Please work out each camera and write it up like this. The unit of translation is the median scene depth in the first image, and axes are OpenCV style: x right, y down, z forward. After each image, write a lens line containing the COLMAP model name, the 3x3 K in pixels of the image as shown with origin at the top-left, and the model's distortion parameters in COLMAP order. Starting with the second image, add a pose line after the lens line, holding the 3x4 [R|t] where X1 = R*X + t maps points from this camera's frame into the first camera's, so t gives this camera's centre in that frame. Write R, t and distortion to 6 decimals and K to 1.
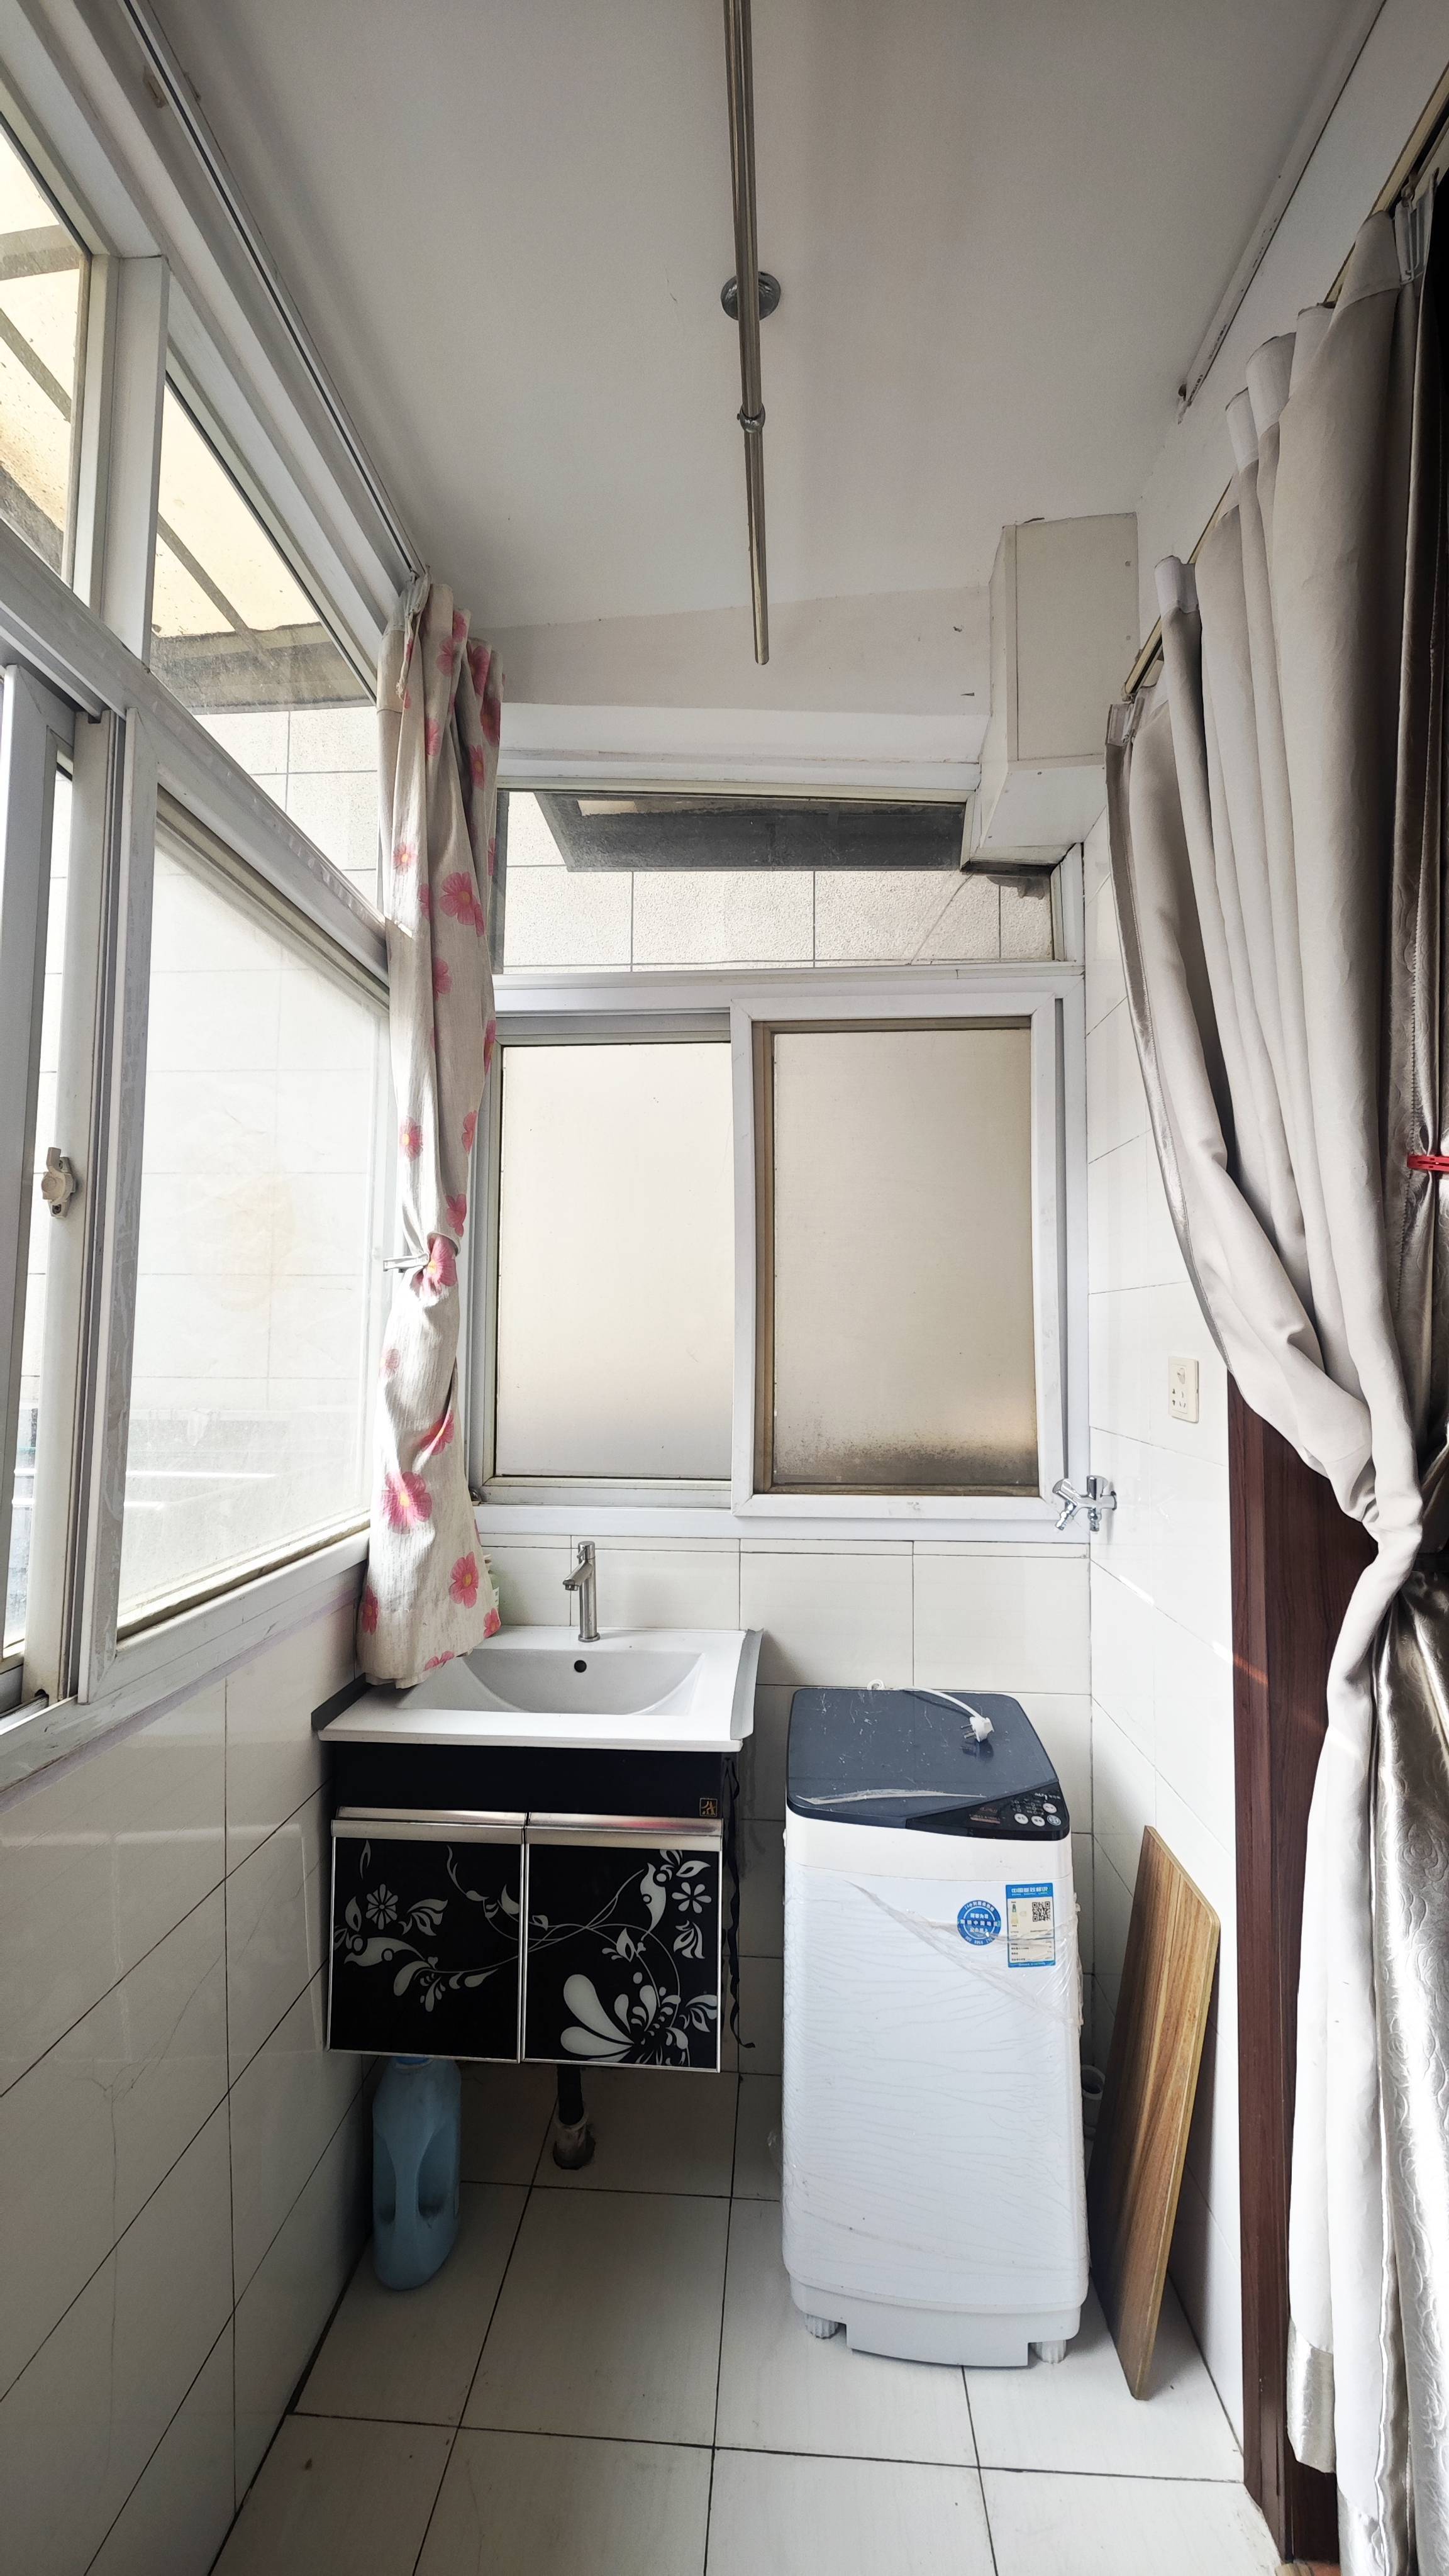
lens RADIAL K [[906.9, 0, 724.5], [0, 906.9, 1288.0], [0, 0, 1]] dist [-0.000125, -0.000173]
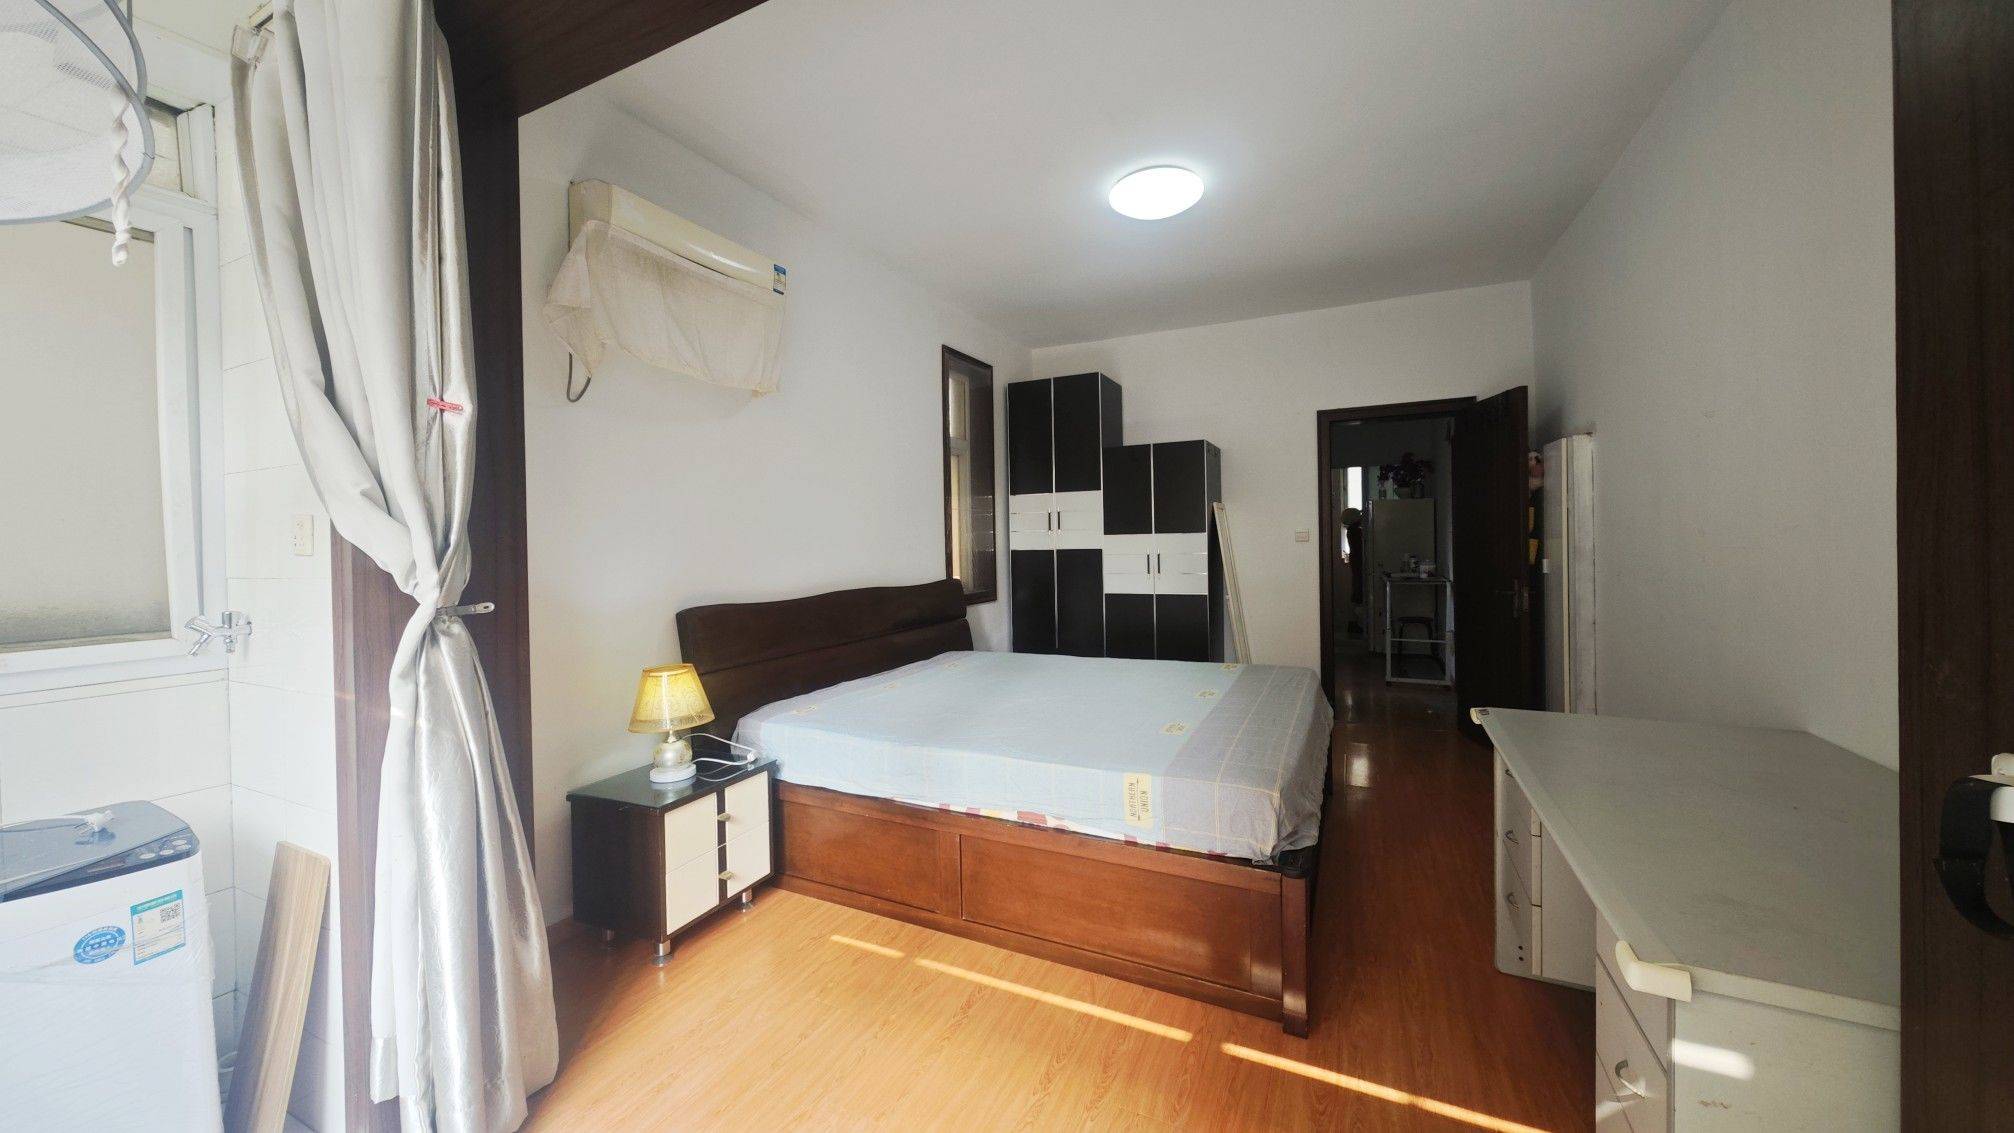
lens RADIAL K [[709.1, 0, 1007.0], [0, 709.1, 566.5], [0, 0, 1]] dist [-0.000125, -0.000173]
pose [[0.378206, -0.027623, 0.925309, -0.153877], [-0.031385, 0.998597, 0.042639, 0.082075], [-0.925189, -0.045167, 0.376809, -0.567571]]
